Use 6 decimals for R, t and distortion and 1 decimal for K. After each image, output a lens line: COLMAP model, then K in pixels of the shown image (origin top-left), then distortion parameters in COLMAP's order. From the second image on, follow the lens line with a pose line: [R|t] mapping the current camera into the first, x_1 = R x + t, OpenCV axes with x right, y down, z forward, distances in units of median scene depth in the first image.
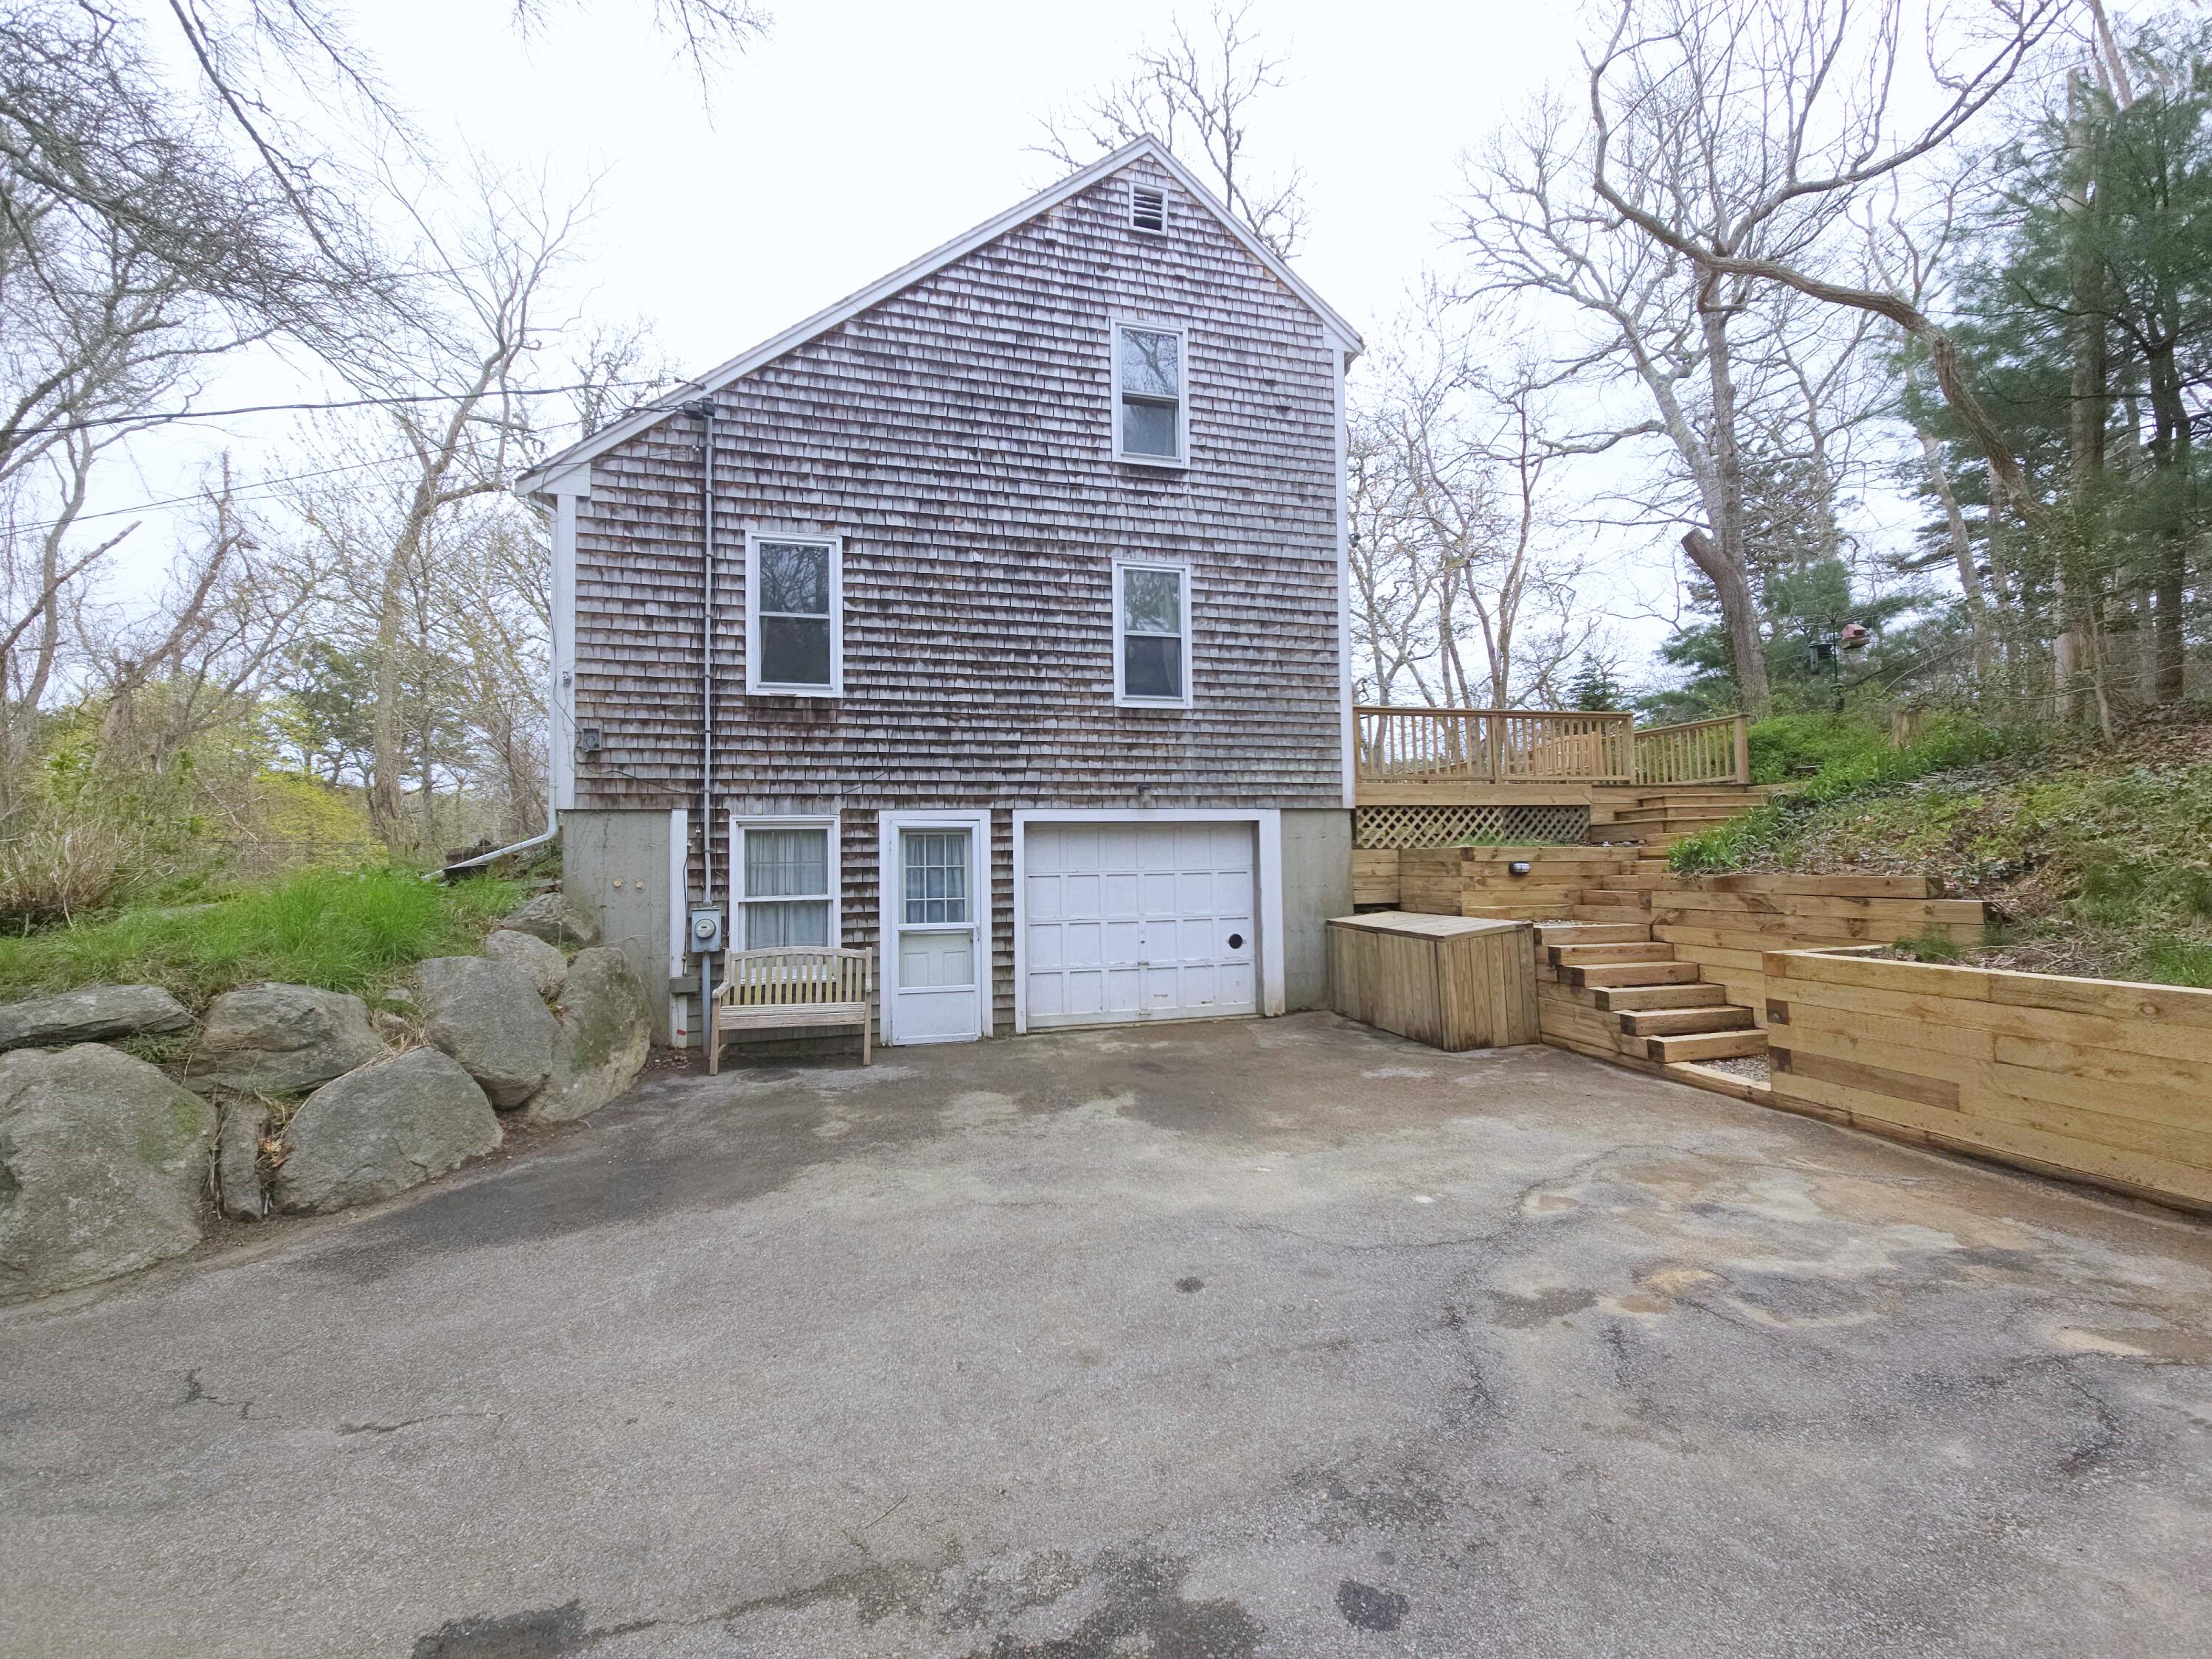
lens RADIAL K [[890.9, 0, 1108.4], [0, 890.9, 812.6], [0, 0, 1]] dist [0.009031, -0.000181]
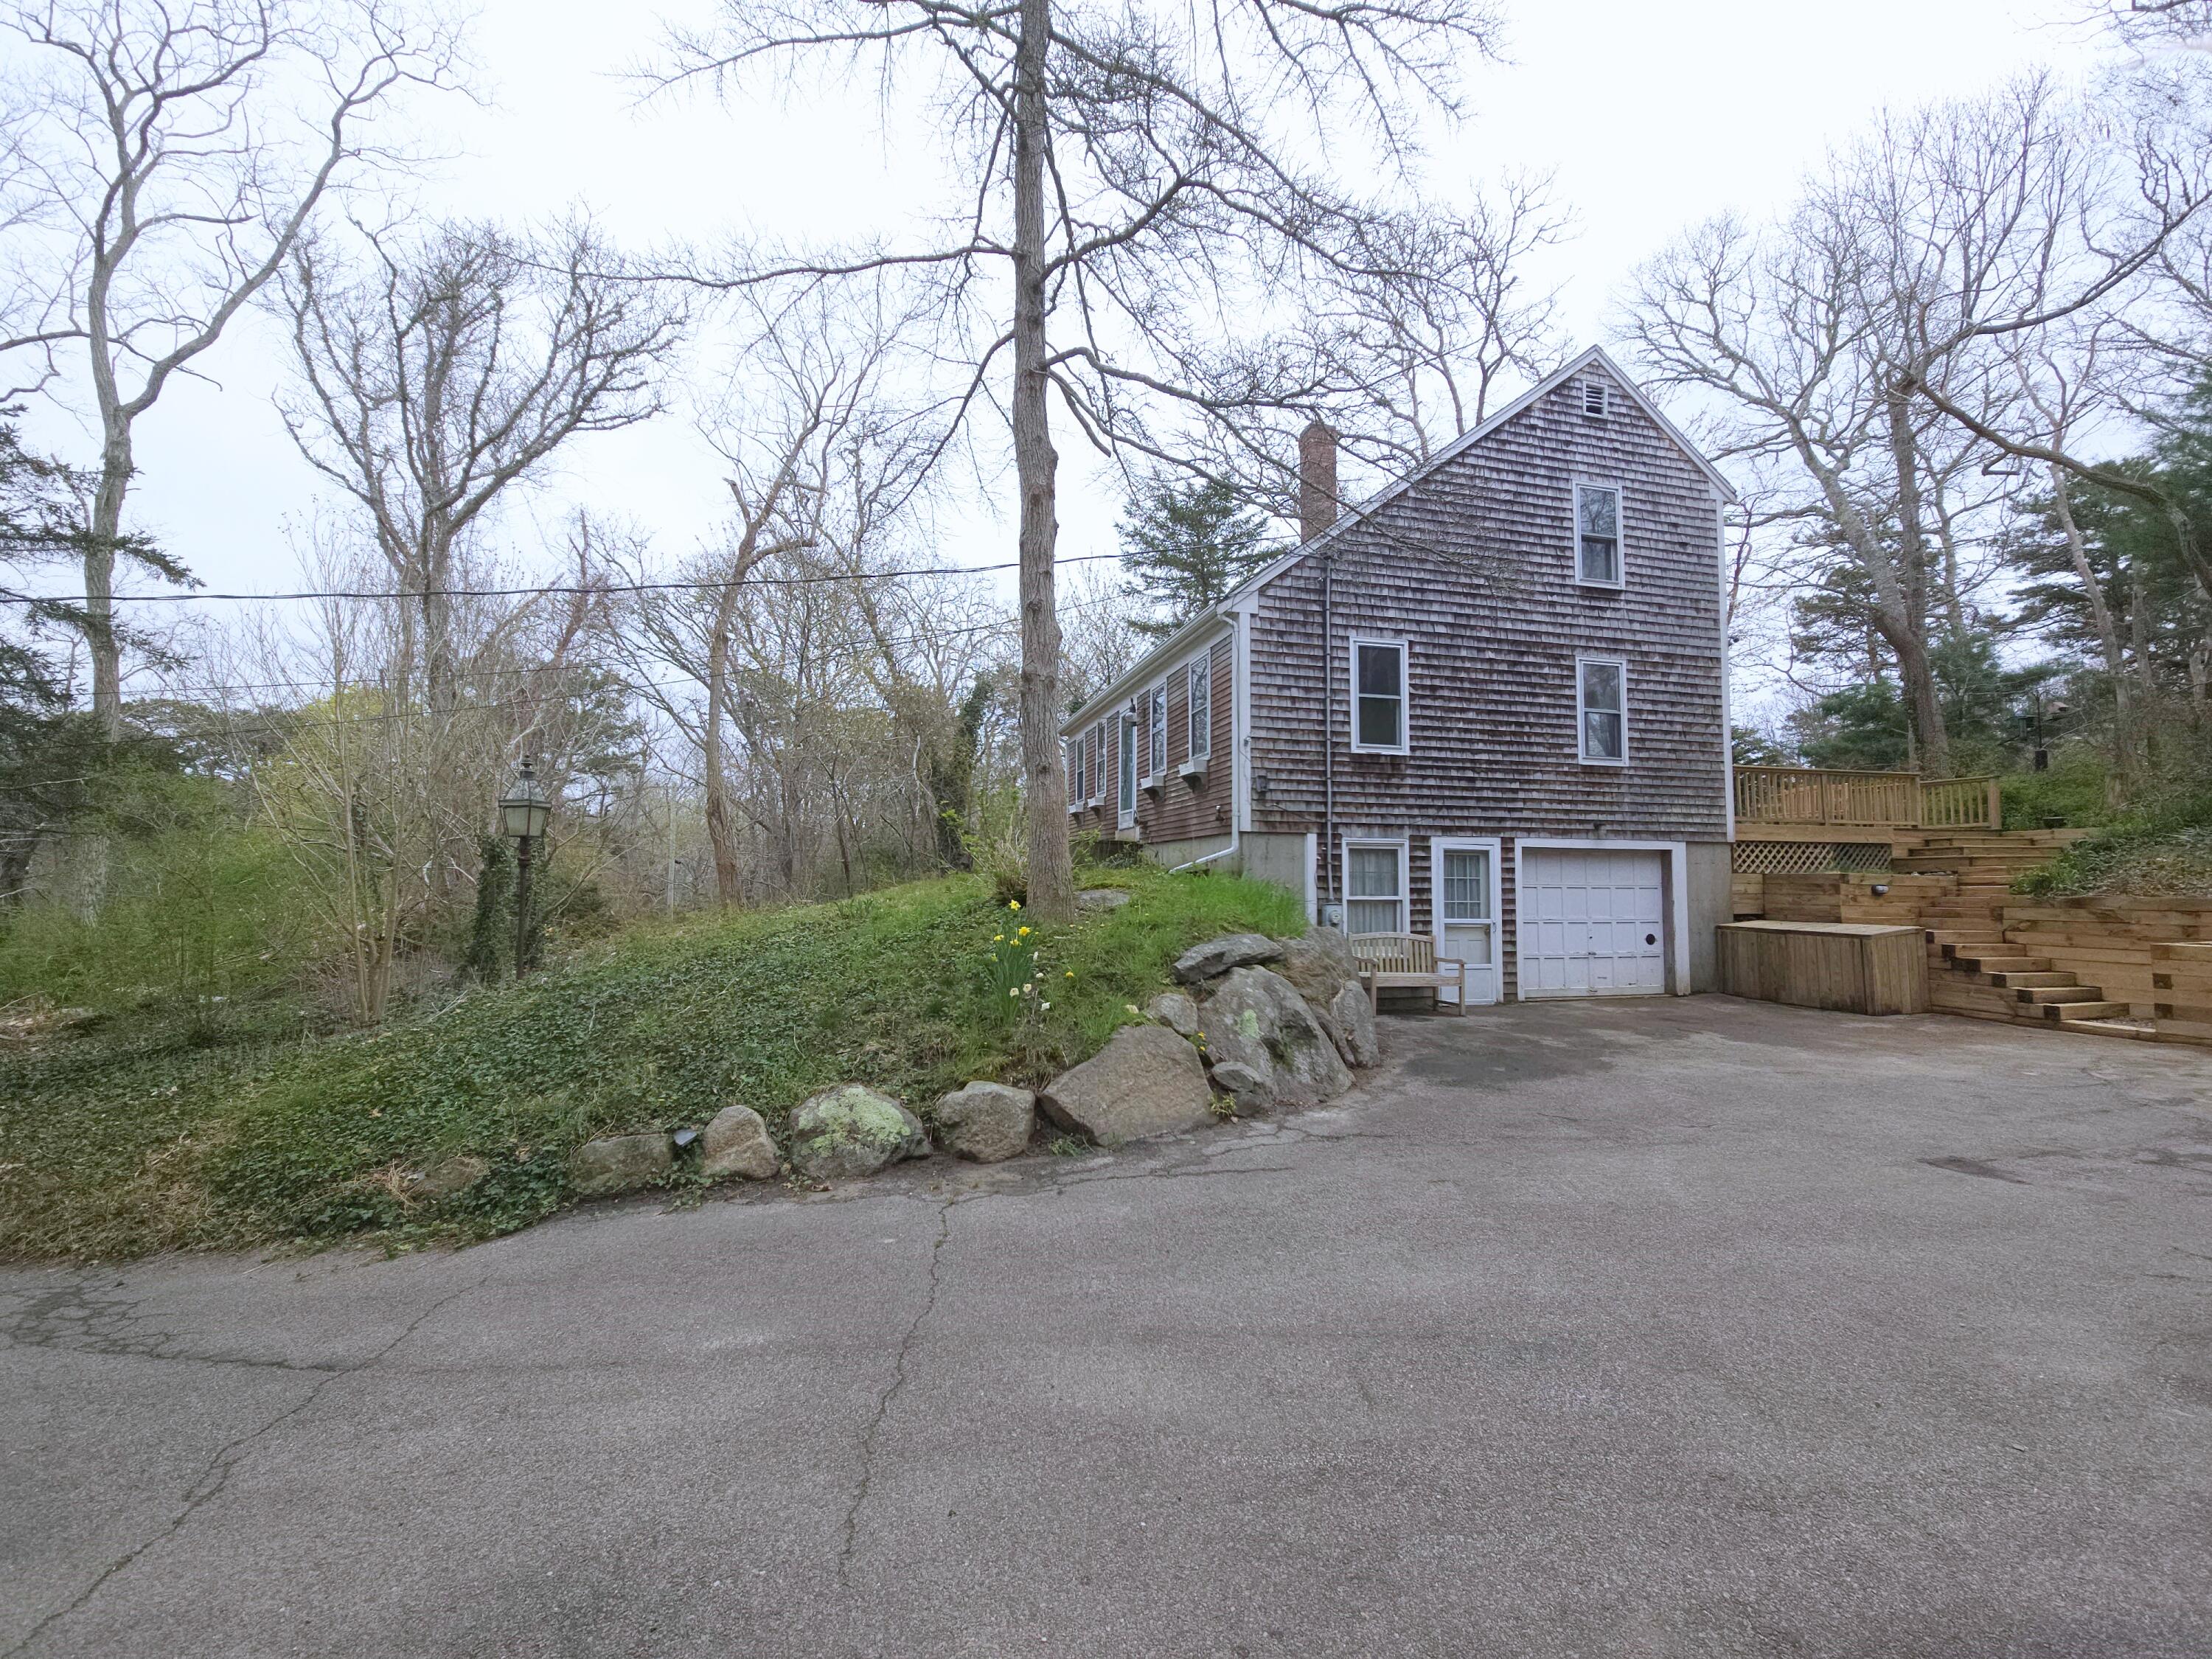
lens RADIAL K [[904.6, 0, 1096.6], [0, 904.6, 814.1], [0, 0, 1]] dist [0.000942, -0.000095]
pose [[0.999668, 0.024067, -0.009194, -0.725940], [-0.024230, 0.999545, -0.017967, 0.000268], [0.008758, 0.018184, 0.999796, -0.397004]]
